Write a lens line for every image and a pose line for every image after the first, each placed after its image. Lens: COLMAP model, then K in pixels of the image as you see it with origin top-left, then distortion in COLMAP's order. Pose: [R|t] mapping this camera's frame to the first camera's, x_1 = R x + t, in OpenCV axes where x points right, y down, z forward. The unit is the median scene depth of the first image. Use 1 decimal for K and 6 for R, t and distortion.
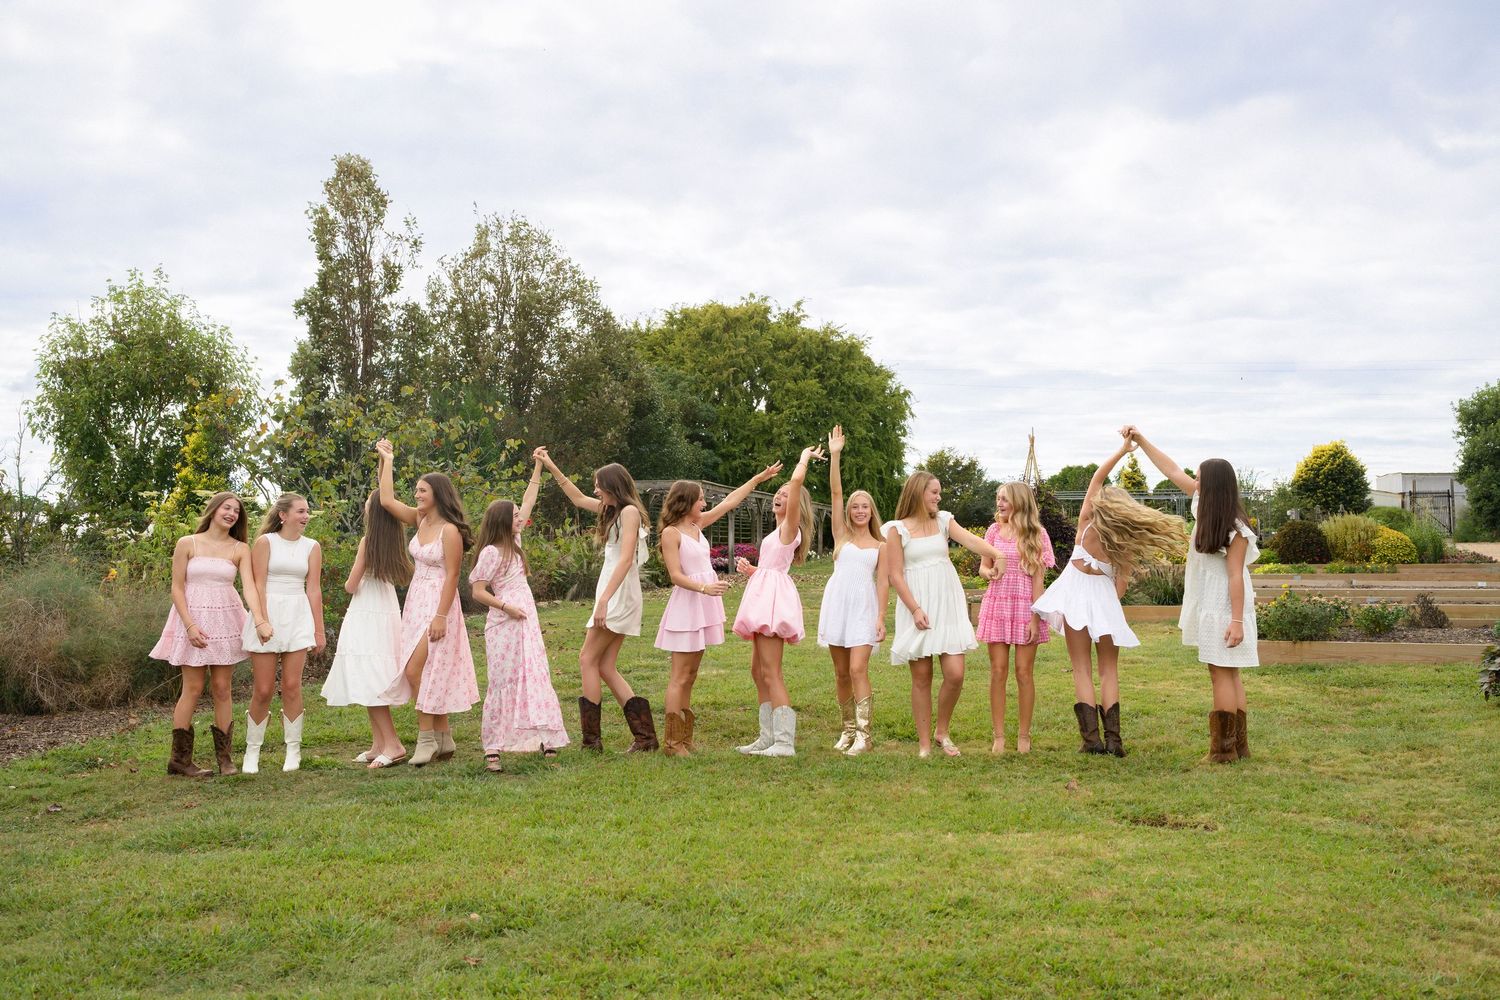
lens RADIAL K [[1465.0, 0, 747.7], [0, 1465.0, 481.5], [0, 0, 1]] dist [0.005041, 0.000335]
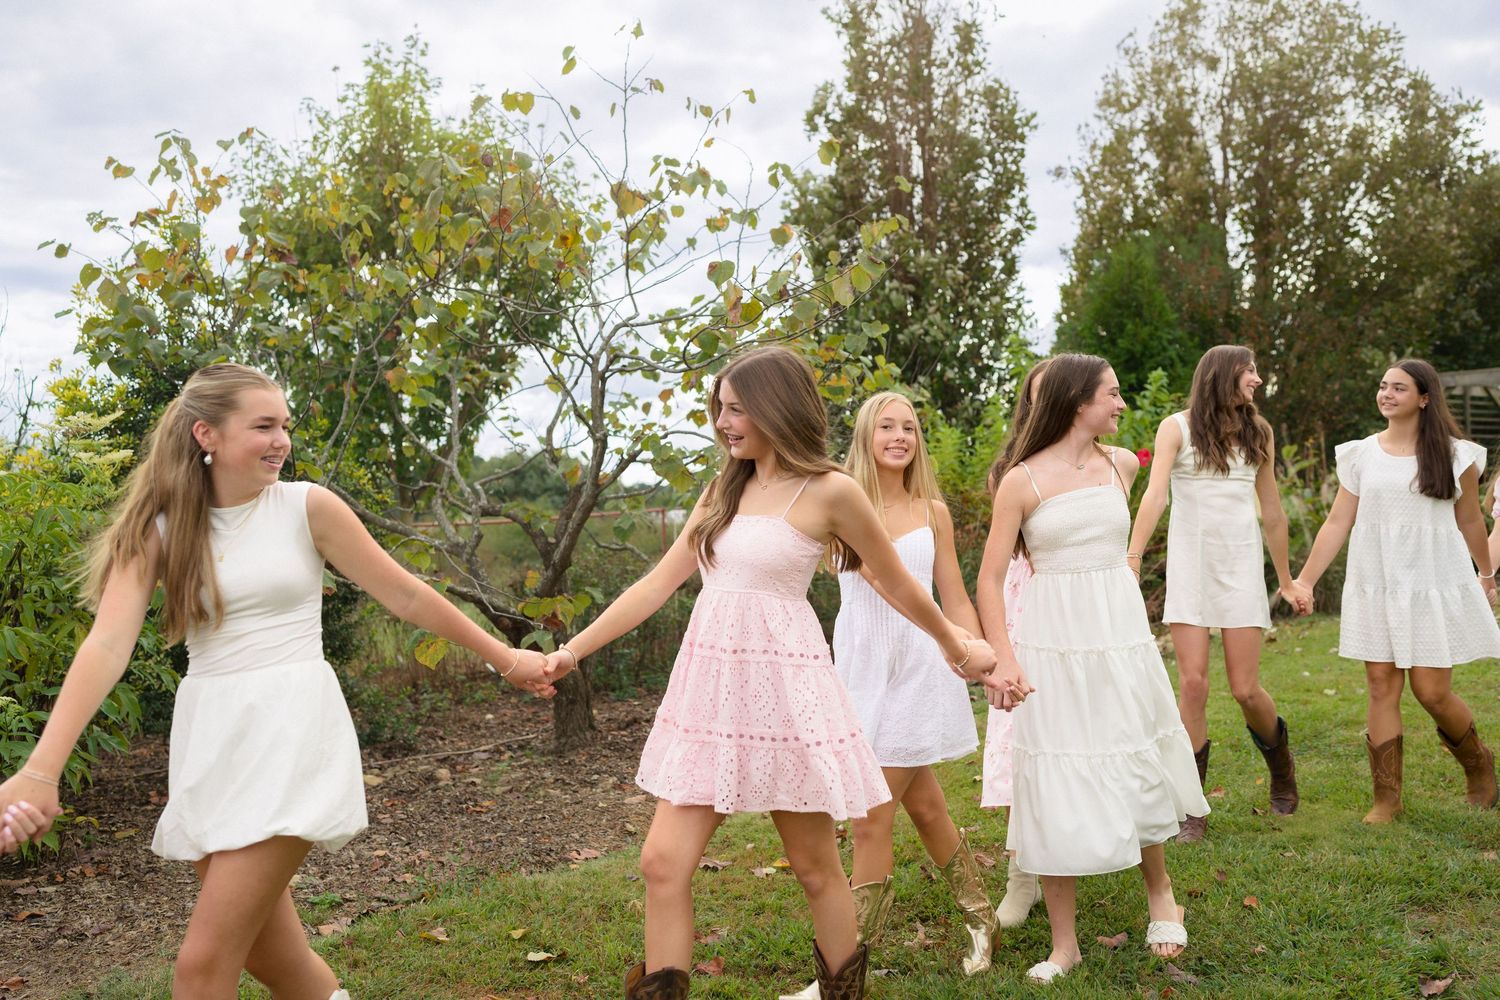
lens RADIAL K [[1457.2, 0, 756.6], [0, 1457.2, 498.1], [0, 0, 1]] dist [0.012413, 0.007509]
pose [[0.826011, -0.035726, -0.562521, 0.004795], [0.060937, 0.997800, 0.026110, 0.015783], [0.560350, -0.055845, 0.826371, 0.402692]]
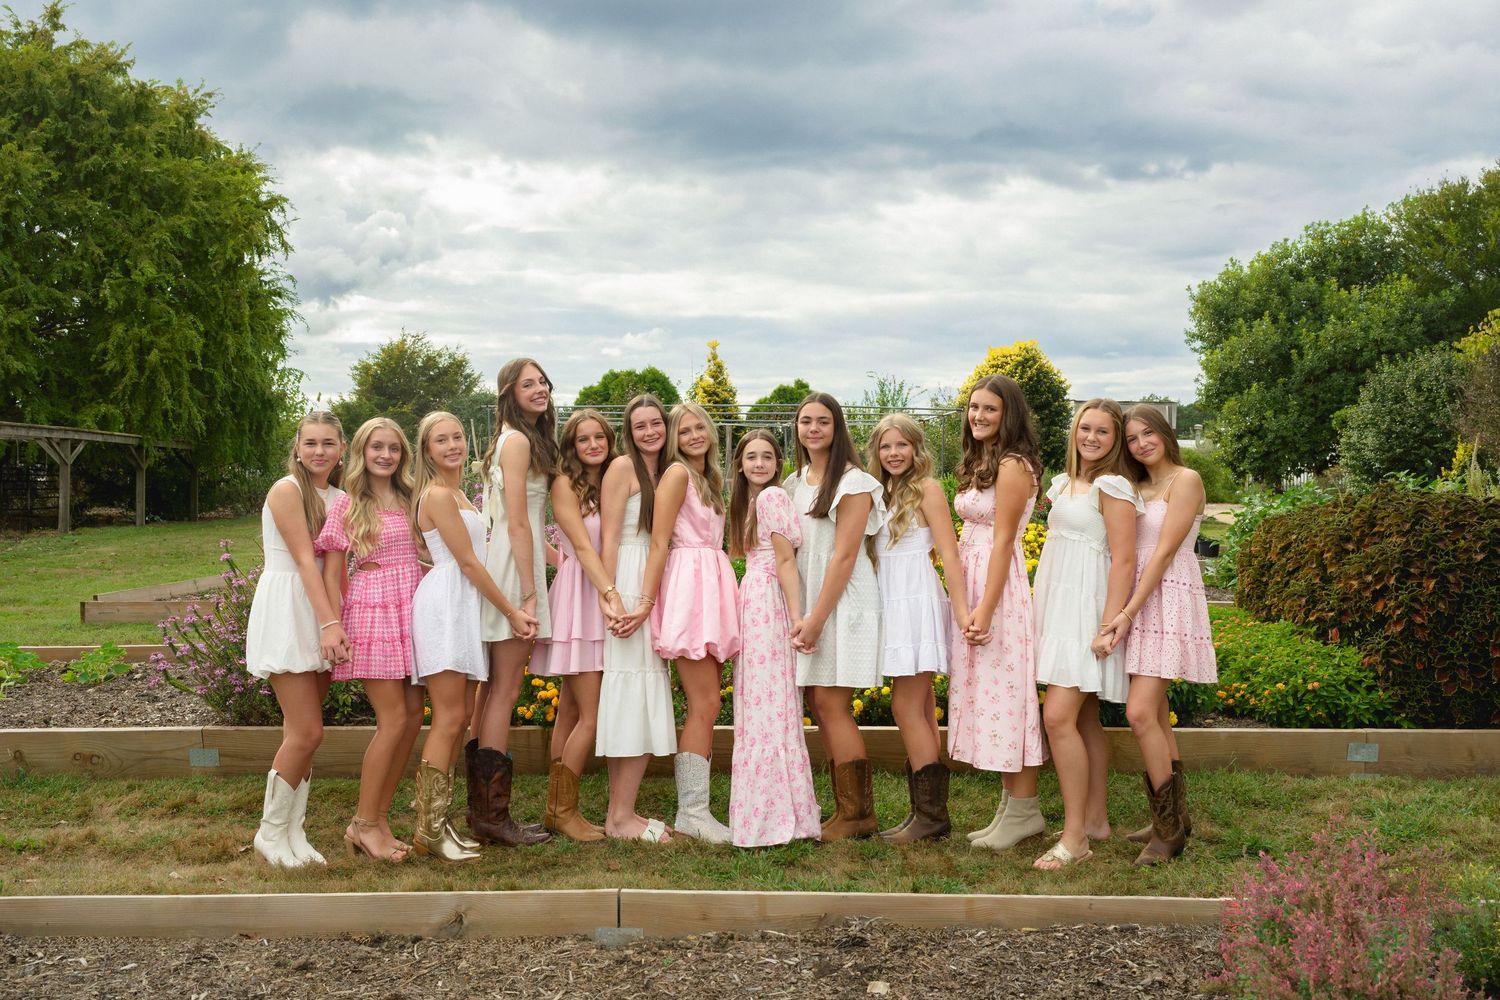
lens RADIAL K [[1497.1, 0, 749.1], [0, 1497.1, 501.1], [0, 0, 1]] dist [0.003708, 0.014712]
pose [[0.963471, 0.003608, 0.267790, 0.218021], [-0.019101, 0.998289, 0.055272, 0.015638], [-0.267132, -0.058368, 0.961891, 0.783748]]
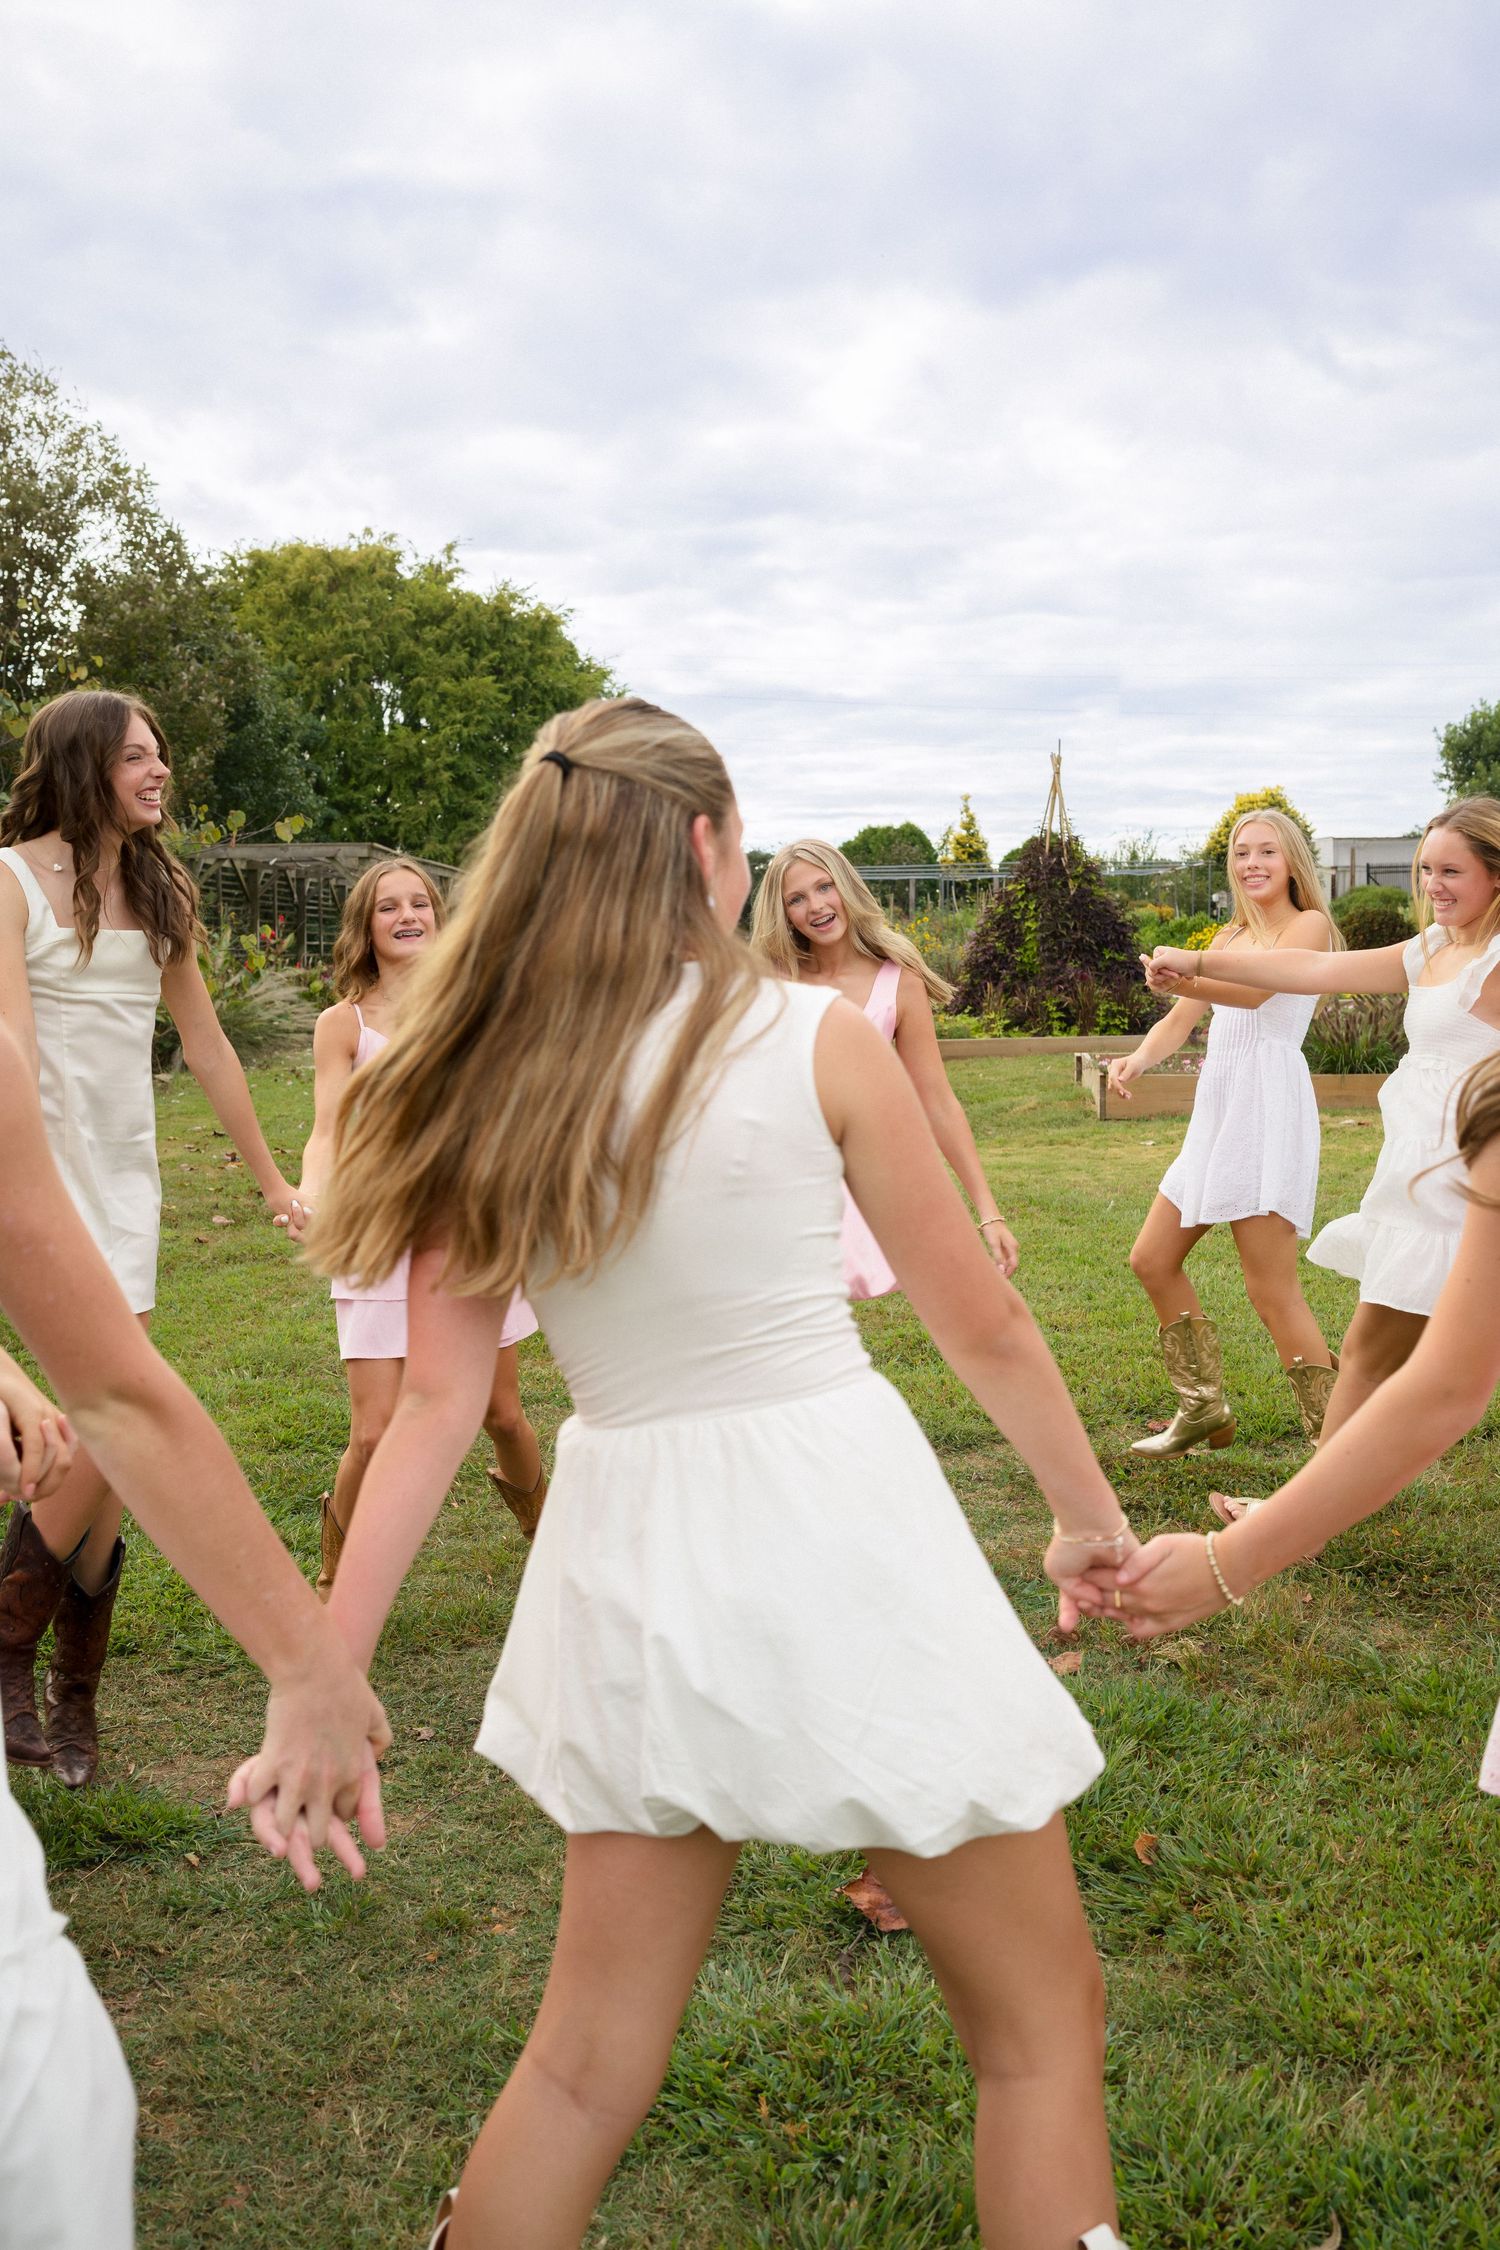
lens RADIAL K [[2199.2, 0, 745.7], [0, 2199.2, 1126.5], [0, 0, 1]] dist [0.005344, -0.003205]
pose [[0.978438, -0.027712, 0.204674, -0.064360], [0.002578, 0.992520, 0.122057, 0.004267], [-0.206526, -0.118898, 0.971190, 0.150624]]
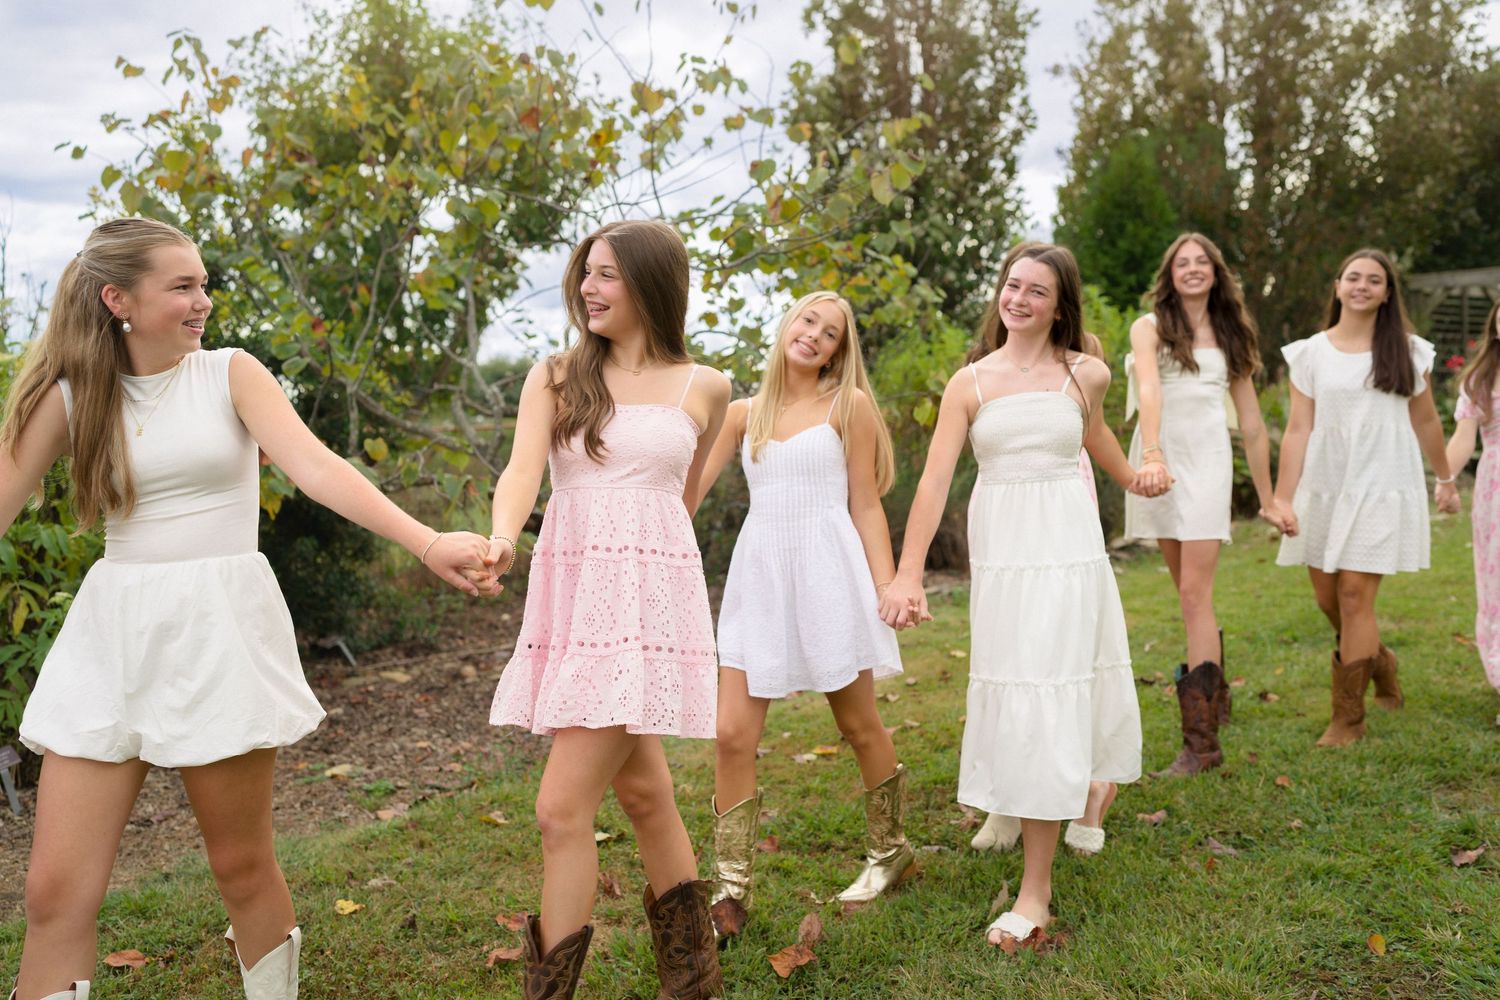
lens RADIAL K [[1462.2, 0, 748.6], [0, 1462.2, 491.3], [0, 0, 1]] dist [0.009906, 0.014713]
pose [[0.828934, -0.006495, -0.559308, 0.002108], [0.065399, 0.994200, 0.085380, 0.016250], [0.555510, -0.107352, 0.824551, 0.397602]]
